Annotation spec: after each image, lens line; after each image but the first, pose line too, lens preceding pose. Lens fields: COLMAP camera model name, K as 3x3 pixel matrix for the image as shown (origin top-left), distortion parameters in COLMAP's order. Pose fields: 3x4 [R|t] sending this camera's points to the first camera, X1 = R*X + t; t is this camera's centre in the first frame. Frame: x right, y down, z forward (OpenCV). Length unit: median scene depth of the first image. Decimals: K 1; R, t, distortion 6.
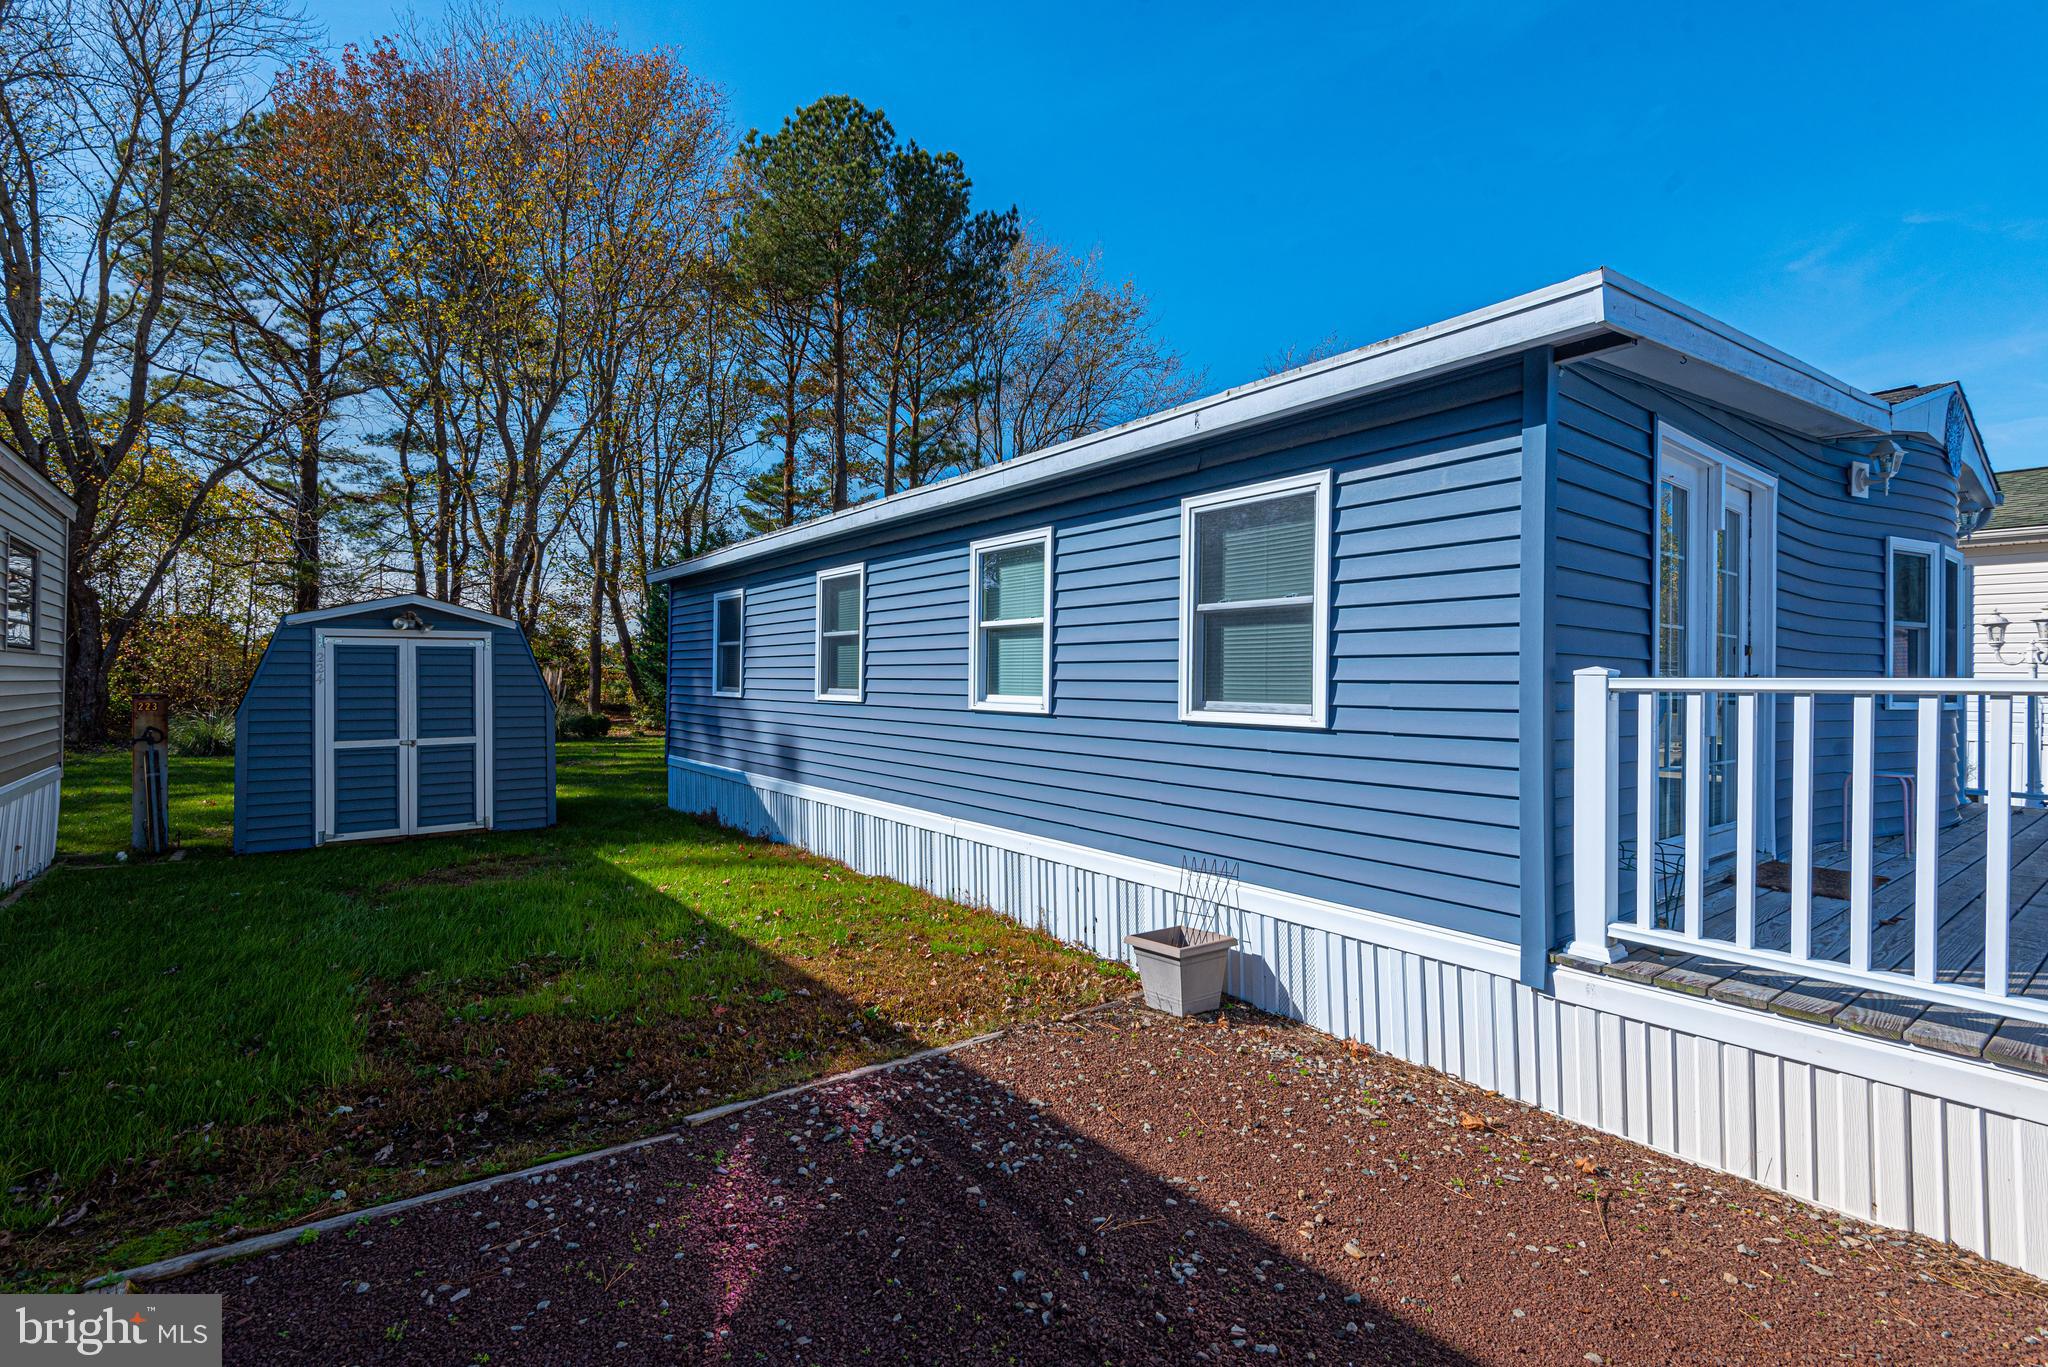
lens RADIAL K [[935.6, 0, 1019.1], [0, 935.6, 674.3], [0, 0, 1]] dist [0.030043, -0.013404]
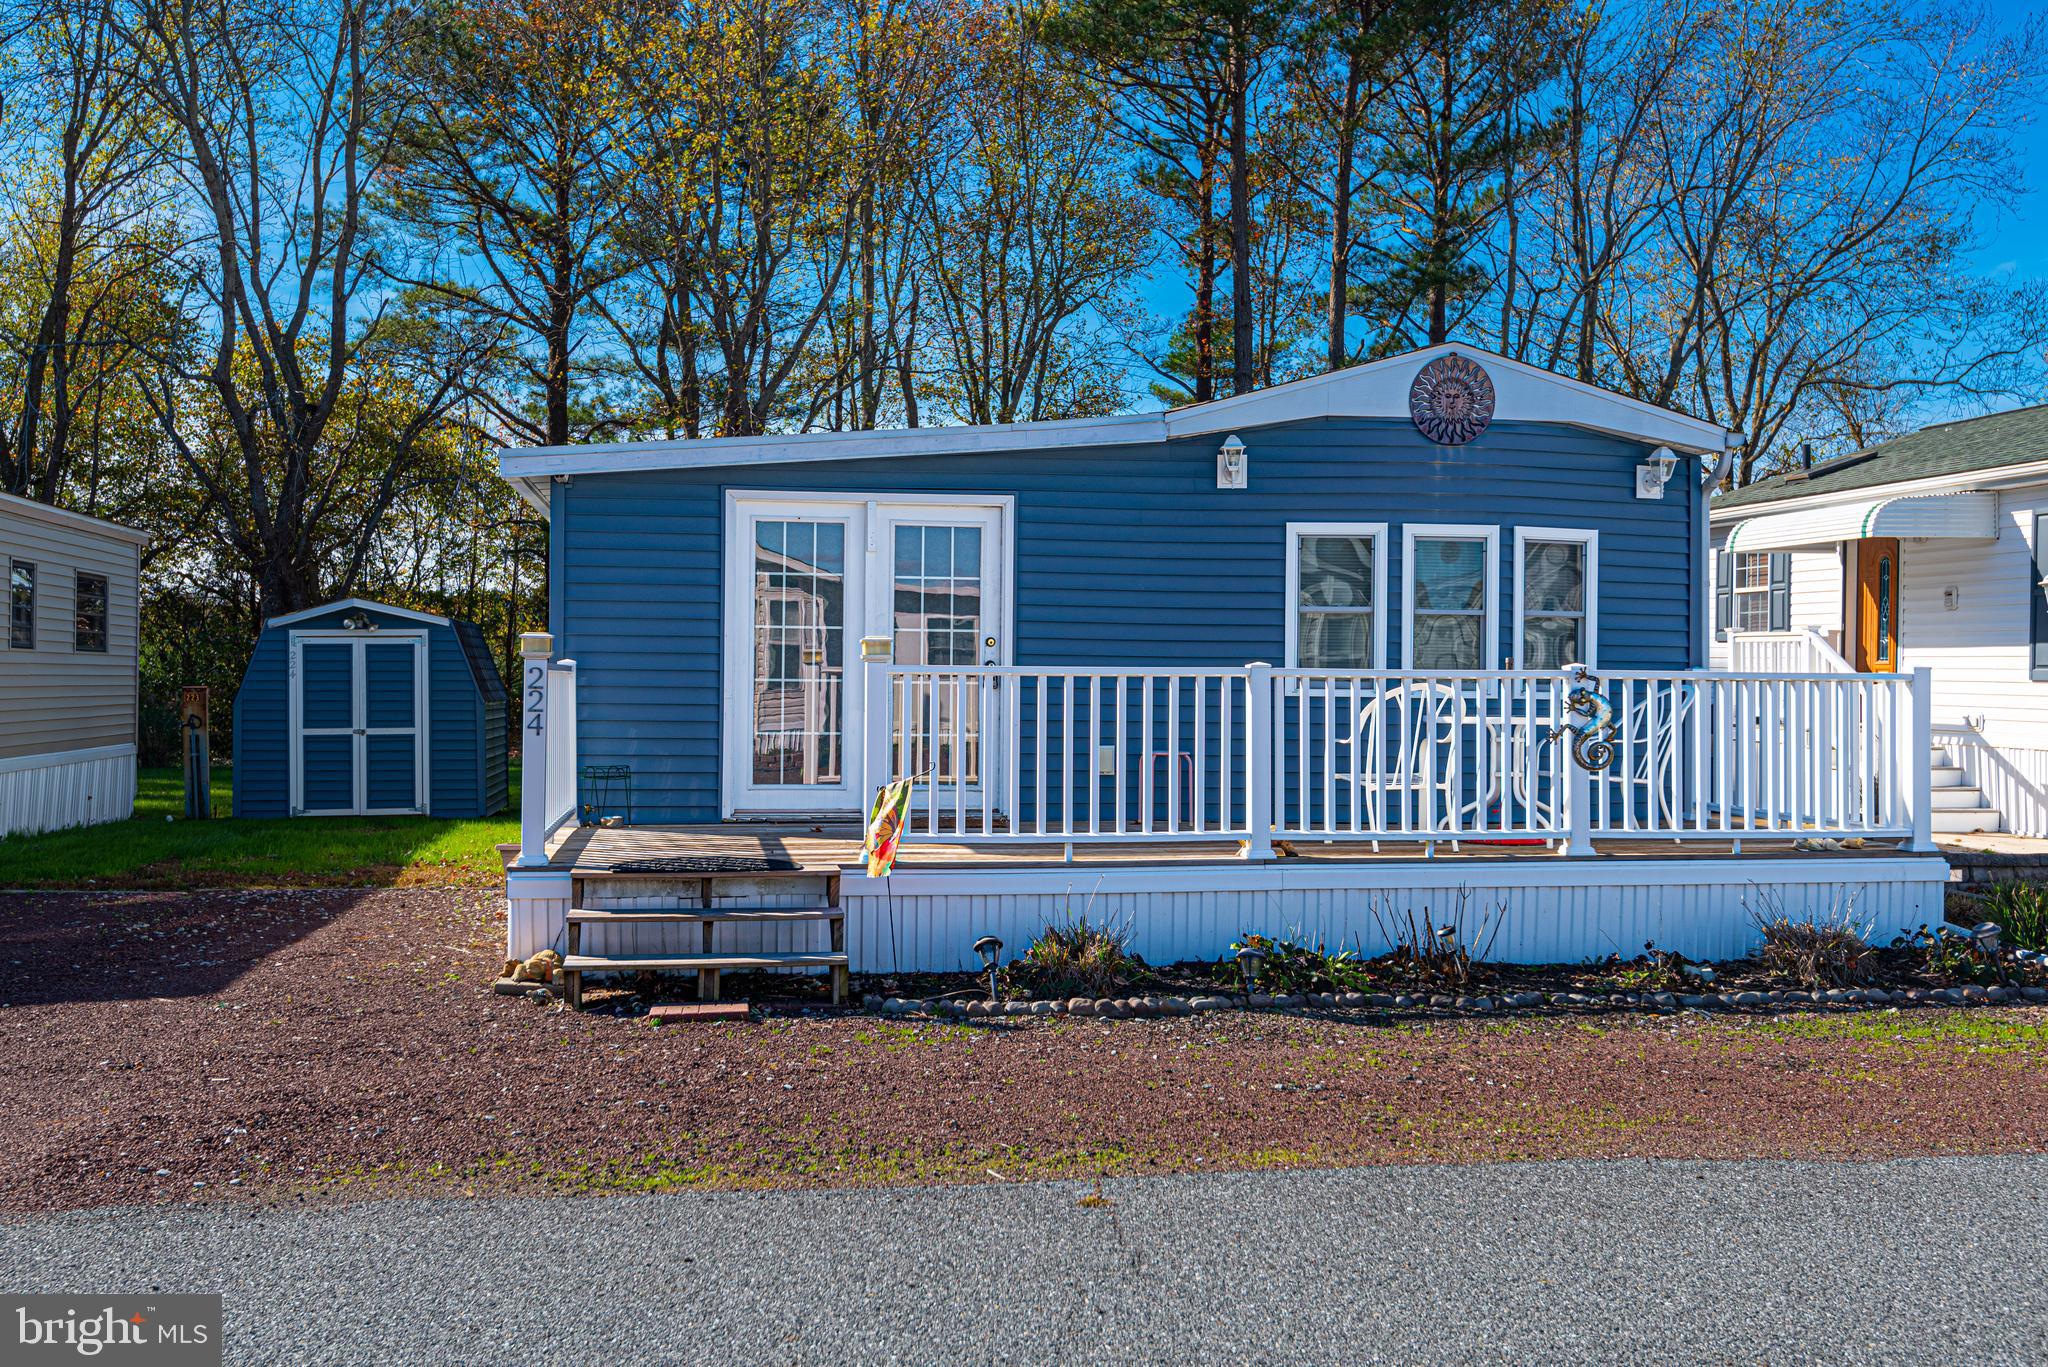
lens RADIAL K [[1985.9, 0, 1021.3], [0, 1985.9, 678.4], [0, 0, 1]] dist [0.022036, 0.000000]
pose [[0.877539, -0.002387, -0.479499, 0.394626], [0.003996, 0.999989, 0.002336, 0.002747], [0.479489, -0.003966, 0.877539, -0.229568]]
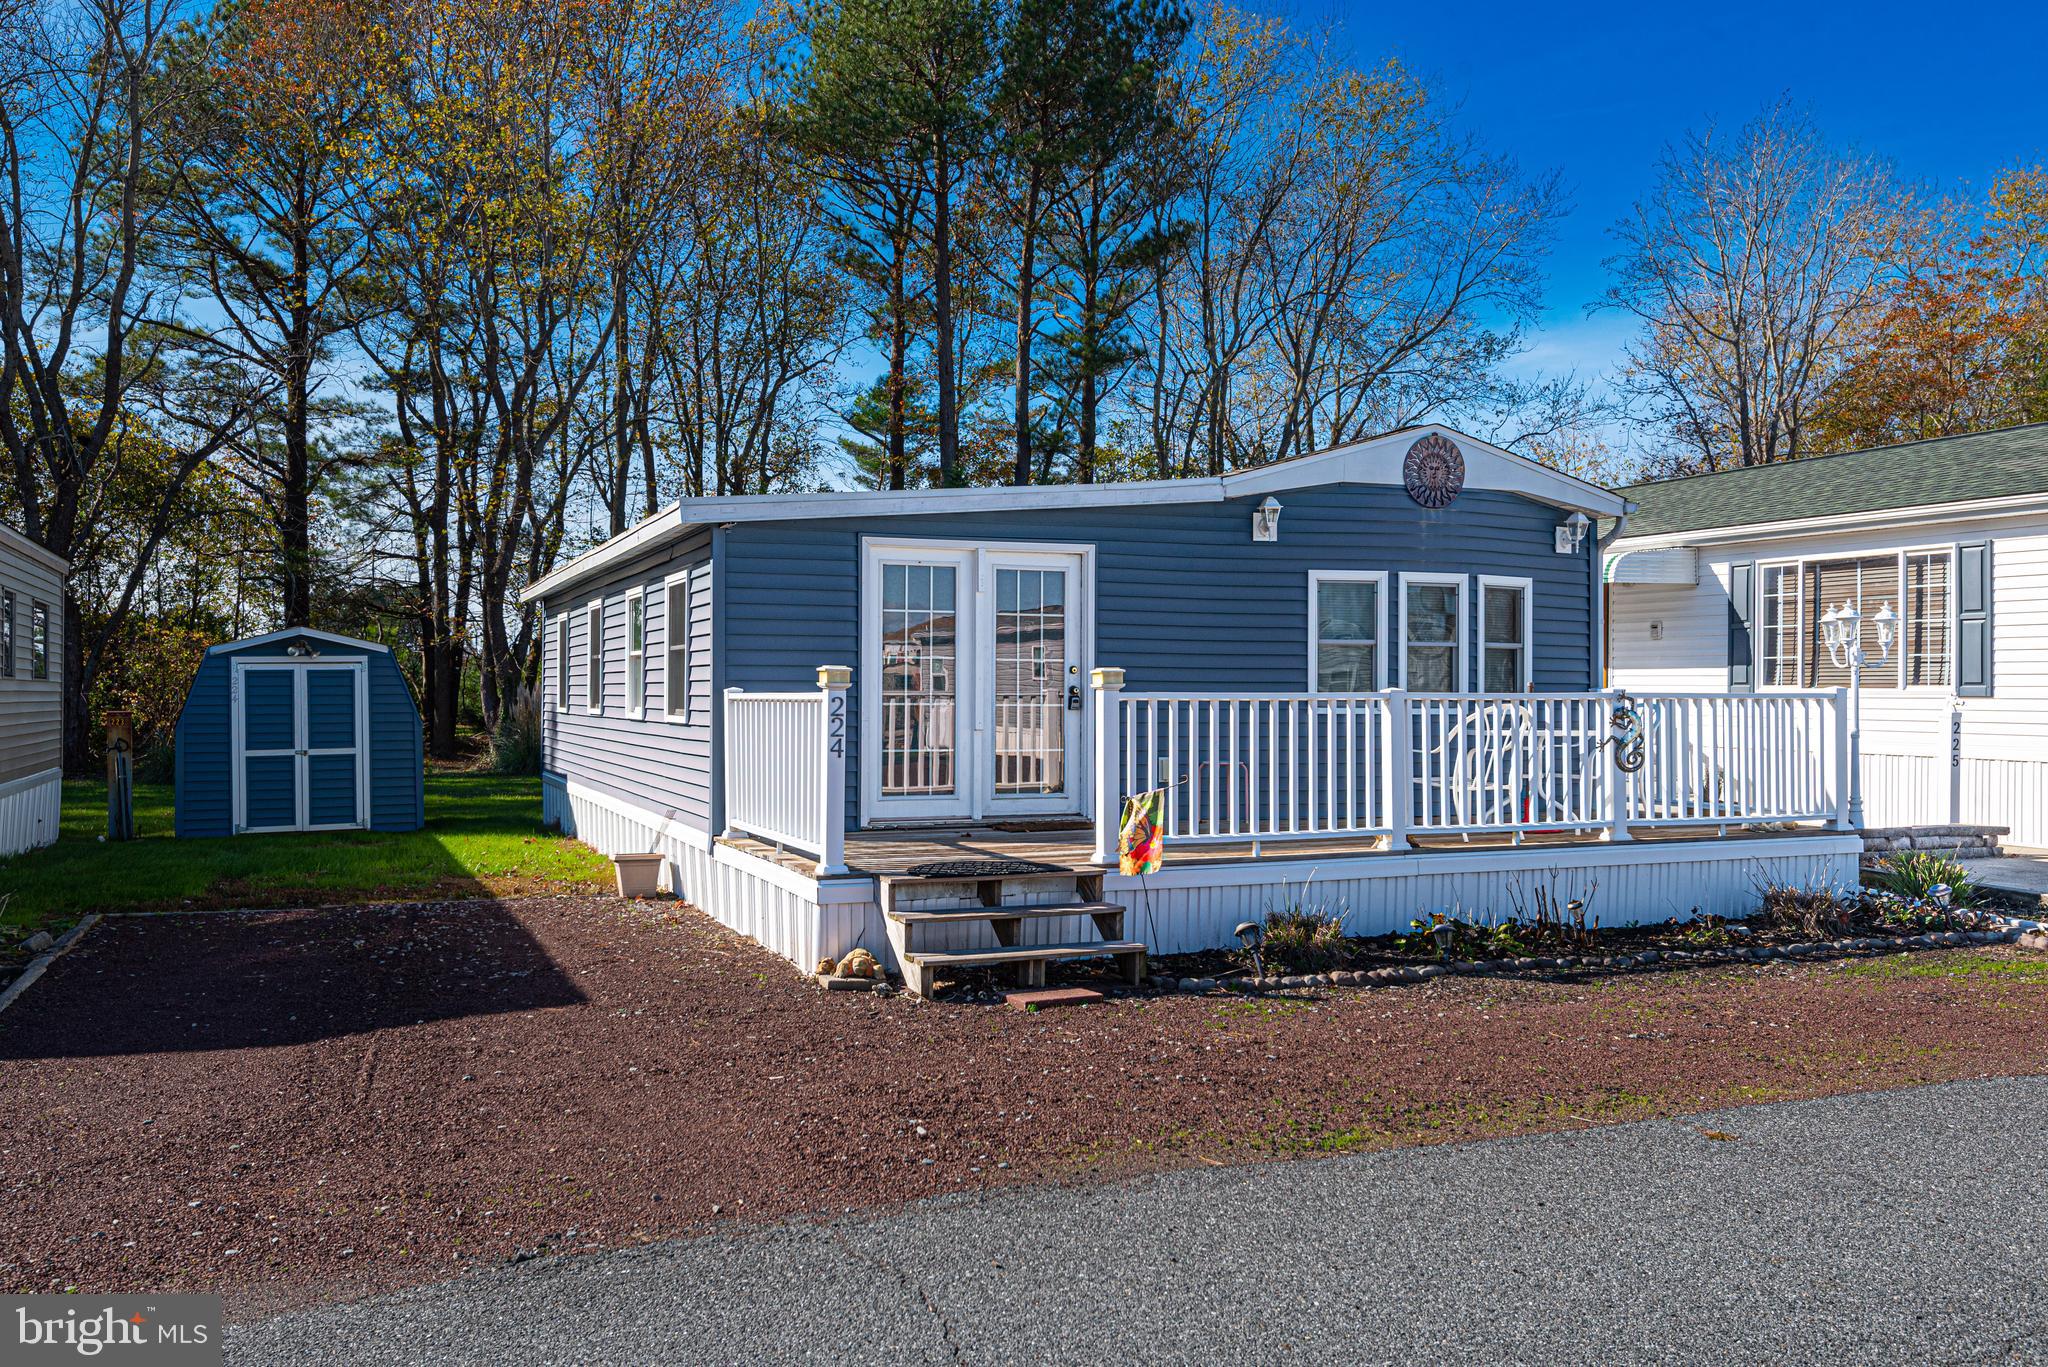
lens RADIAL K [[1718.1, 0, 1018.7], [0, 1718.1, 686.3], [0, 0, 1]] dist [0.027969, -0.005460]
pose [[0.963798, -0.008995, -0.266482, 0.269248], [0.009567, 0.999954, 0.000846, -0.001007], [0.266462, -0.003364, 0.963840, -0.284146]]
